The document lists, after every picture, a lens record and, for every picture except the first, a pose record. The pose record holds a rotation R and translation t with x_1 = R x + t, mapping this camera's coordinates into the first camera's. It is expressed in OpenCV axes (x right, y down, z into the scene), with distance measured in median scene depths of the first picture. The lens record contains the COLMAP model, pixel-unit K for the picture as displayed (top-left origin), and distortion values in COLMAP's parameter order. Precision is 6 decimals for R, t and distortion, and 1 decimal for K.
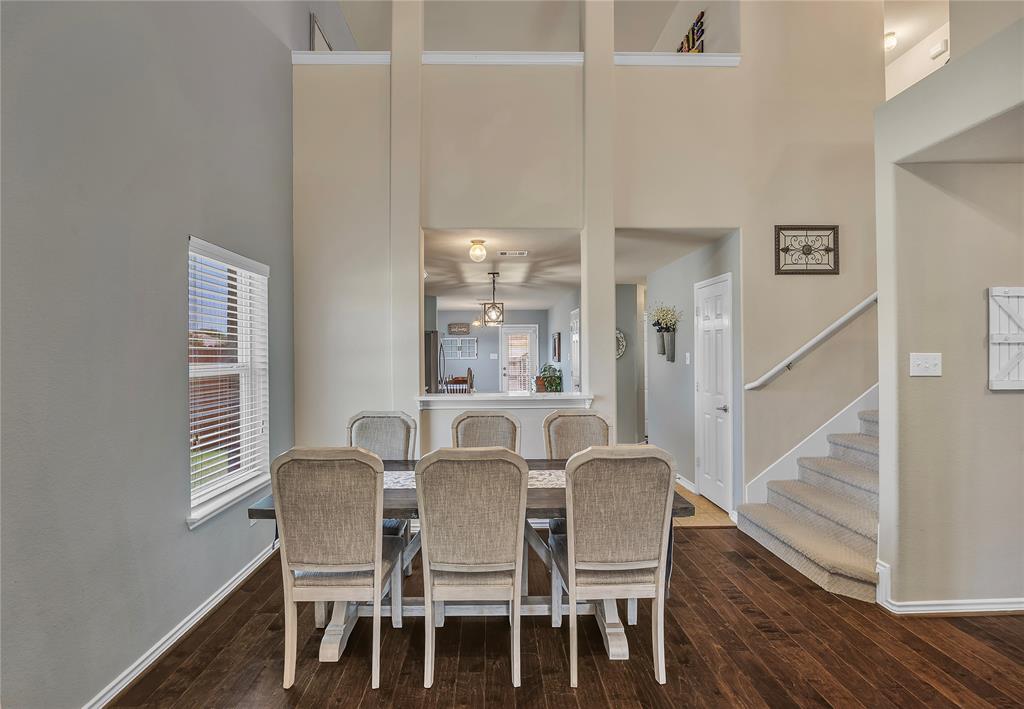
lens RADIAL K [[481.6, 0, 506.1], [0, 481.6, 351.7], [0, 0, 1]] dist [-0.000749, 0.000023]
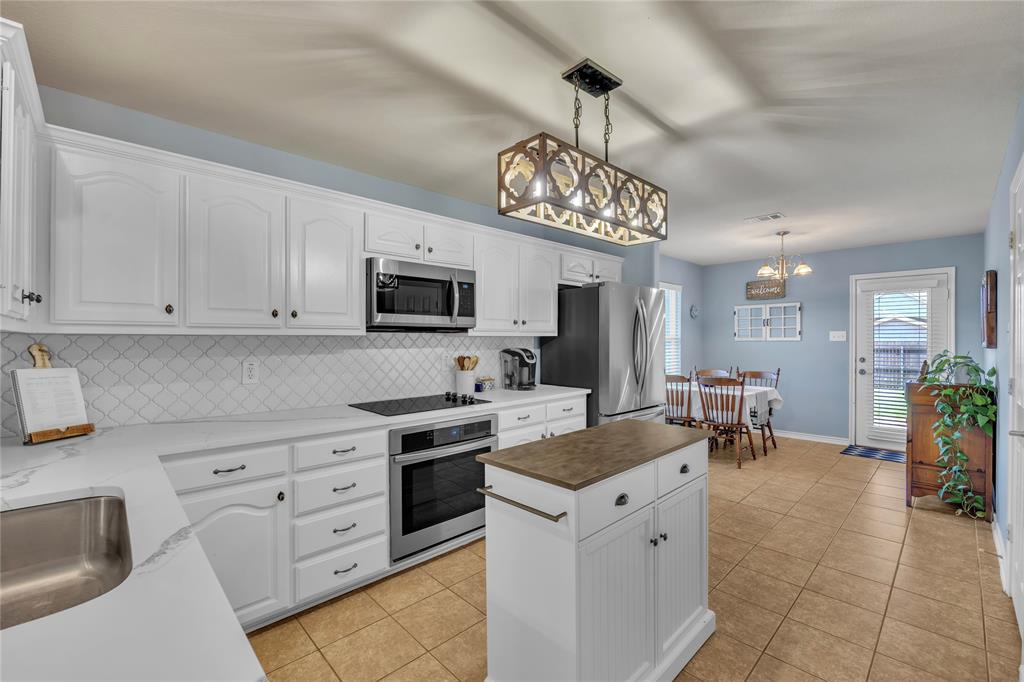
lens RADIAL K [[438.9, 0, 513.3], [0, 438.9, 338.2], [0, 0, 1]] dist [-0.001580, -0.000158]
pose [[0.678811, 0.005341, -0.734294, 0.107422], [-0.000292, 0.999975, 0.007003, 0.010784], [0.734313, -0.004540, 0.678796, 0.495905]]
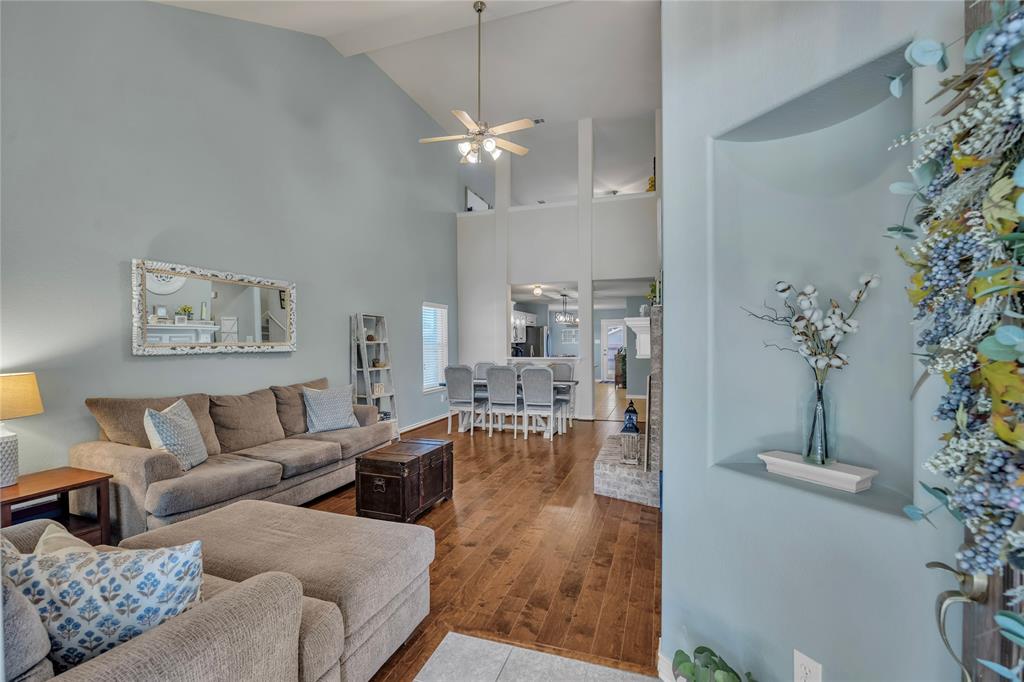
lens RADIAL K [[438.9, 0, 513.9], [0, 438.9, 343.8], [0, 0, 1]] dist [-0.001580, -0.000158]
pose [[0.940310, 0.004586, -0.340288, 0.227471], [-0.000737, 0.999934, 0.011439, 0.001232], [0.340318, -0.010506, 0.940252, -0.388958]]
